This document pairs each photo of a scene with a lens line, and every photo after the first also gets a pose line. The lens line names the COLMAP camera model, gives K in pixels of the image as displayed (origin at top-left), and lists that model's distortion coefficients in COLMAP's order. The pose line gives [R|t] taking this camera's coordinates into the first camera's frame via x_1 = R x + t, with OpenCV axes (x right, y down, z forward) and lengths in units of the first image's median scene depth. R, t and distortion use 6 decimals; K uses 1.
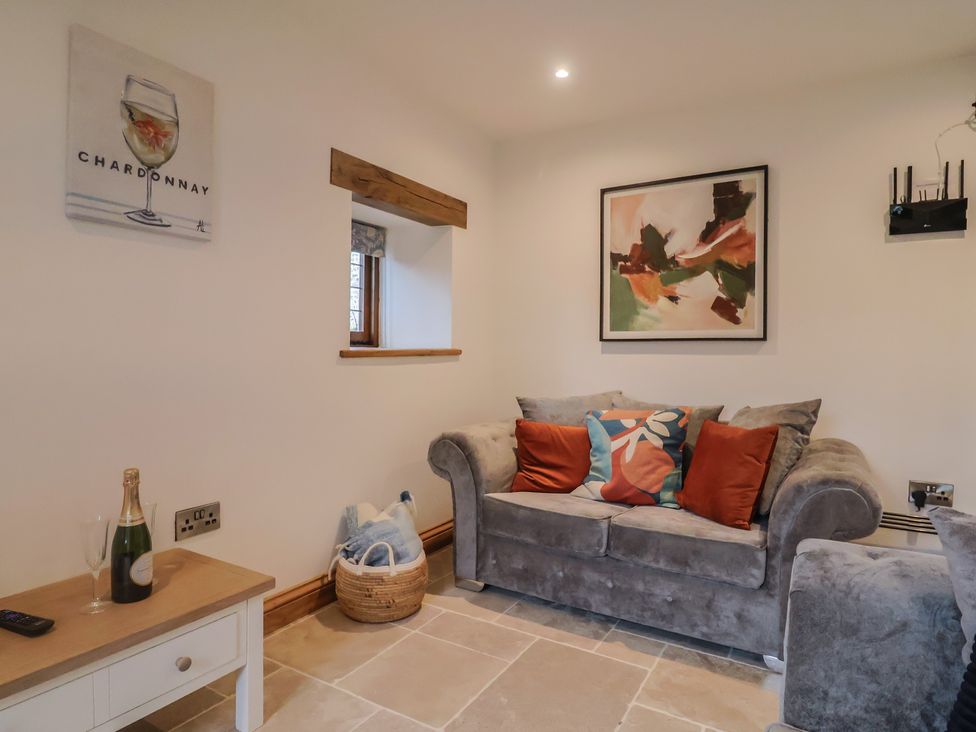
lens RADIAL K [[575.8, 0, 501.4], [0, 575.8, 359.0], [0, 0, 1]] dist [-0.003638, -0.002650]
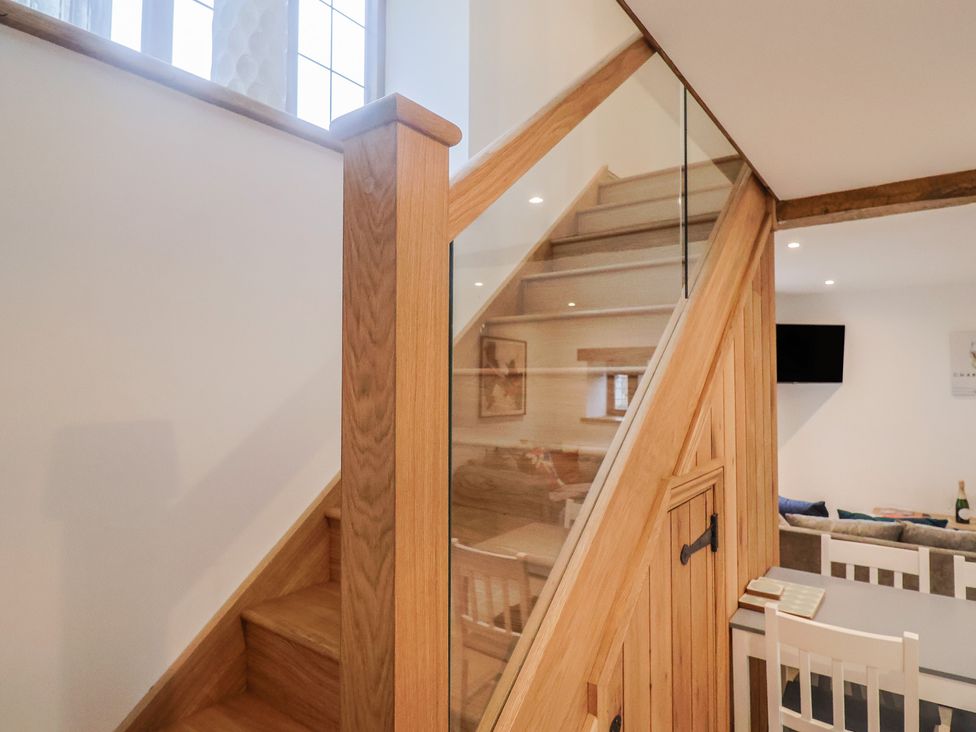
lens RADIAL K [[575.8, 0, 501.4], [0, 575.8, 359.0], [0, 0, 1]] dist [-0.003638, -0.002650]
pose [[-0.100187, -0.048779, -0.993772, 2.668127], [-0.012128, 0.998783, -0.047802, -0.279210], [0.994895, 0.007263, -0.100657, -1.141802]]
